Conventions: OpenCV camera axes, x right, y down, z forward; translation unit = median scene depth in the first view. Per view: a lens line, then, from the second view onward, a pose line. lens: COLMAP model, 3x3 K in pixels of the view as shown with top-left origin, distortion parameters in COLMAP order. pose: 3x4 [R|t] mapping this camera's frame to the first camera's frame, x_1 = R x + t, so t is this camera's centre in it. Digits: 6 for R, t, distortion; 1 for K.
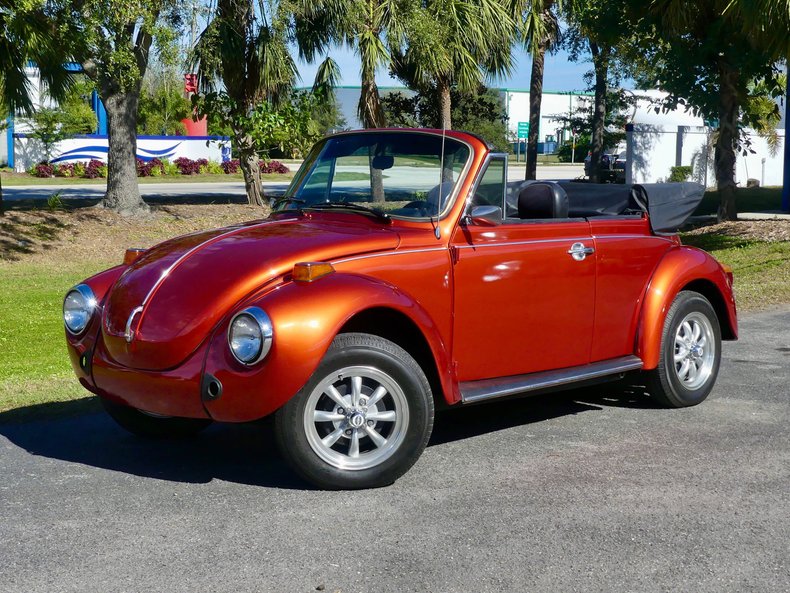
lens RADIAL K [[1390.5, 0, 392.3], [0, 1390.5, 297.9], [0, 0, 1]] dist [-0.003985, 0.000000]
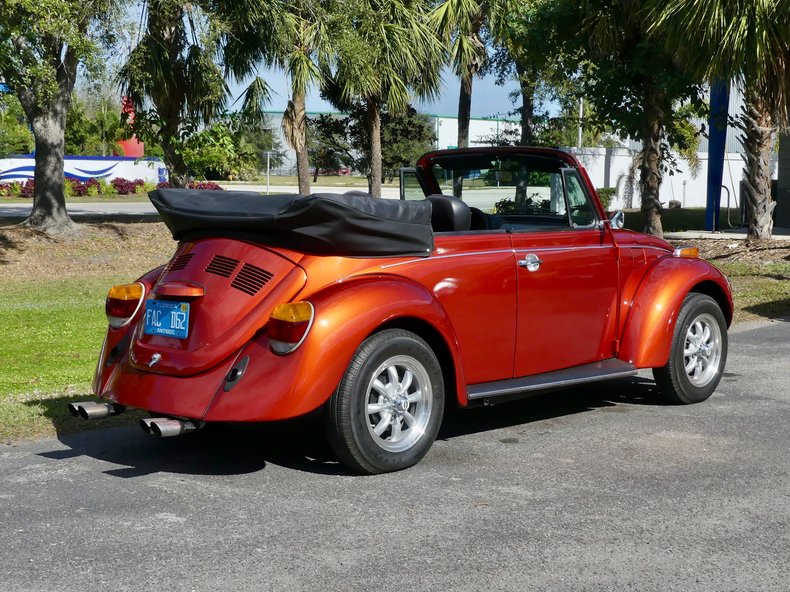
lens RADIAL K [[1314.9, 0, 394.8], [0, 1314.9, 282.3], [0, 0, 1]] dist [-0.012681, 0.000000]
pose [[0.998771, 0.001582, 0.049529, 0.018892], [-0.000376, 0.999703, -0.024353, -0.005387], [-0.049553, 0.024305, 0.998476, 0.164456]]
